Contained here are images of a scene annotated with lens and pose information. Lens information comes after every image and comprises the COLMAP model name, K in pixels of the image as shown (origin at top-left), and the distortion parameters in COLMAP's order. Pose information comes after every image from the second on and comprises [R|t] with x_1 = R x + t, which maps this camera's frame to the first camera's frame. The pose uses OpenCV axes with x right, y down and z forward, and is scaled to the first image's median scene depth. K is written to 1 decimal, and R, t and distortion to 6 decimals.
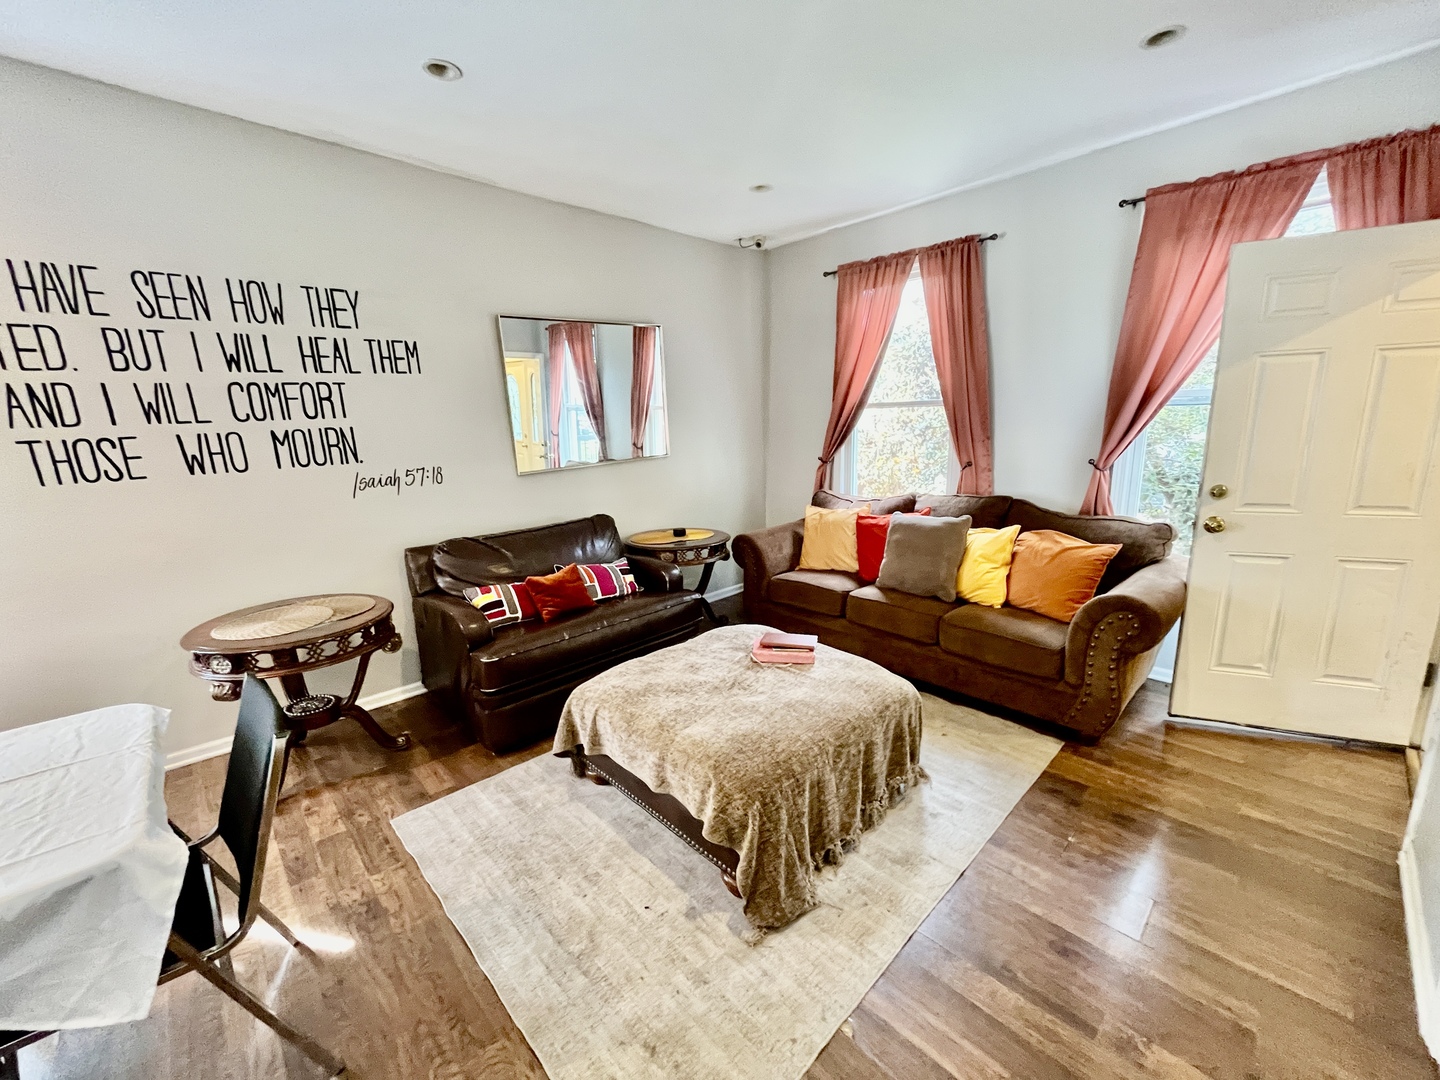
lens RADIAL K [[585.3, 0, 720.8], [0, 585.3, 546.3], [0, 0, 1]] dist [-0.002825, -0.000544]
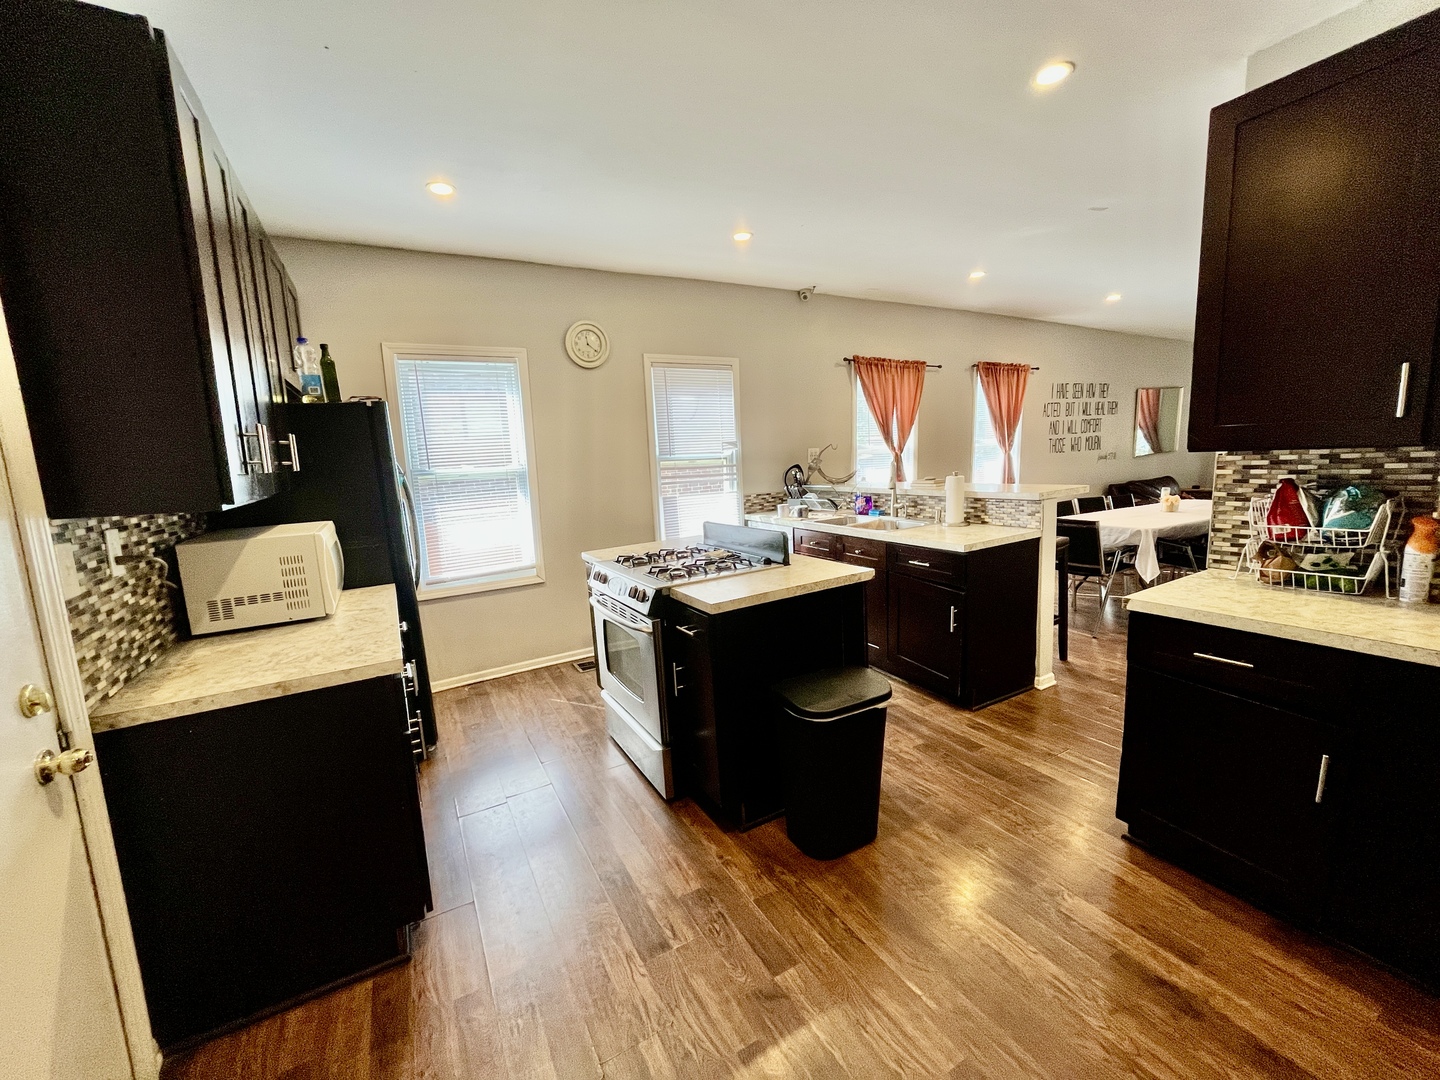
lens RADIAL K [[585.3, 0, 720.2], [0, 585.3, 538.8], [0, 0, 1]] dist [-0.002825, -0.000544]
pose [[0.970668, 0.016058, -0.239887, -1.784020], [-0.032017, 0.997514, -0.062776, 0.507175], [0.238283, 0.068615, 0.968769, -2.026843]]
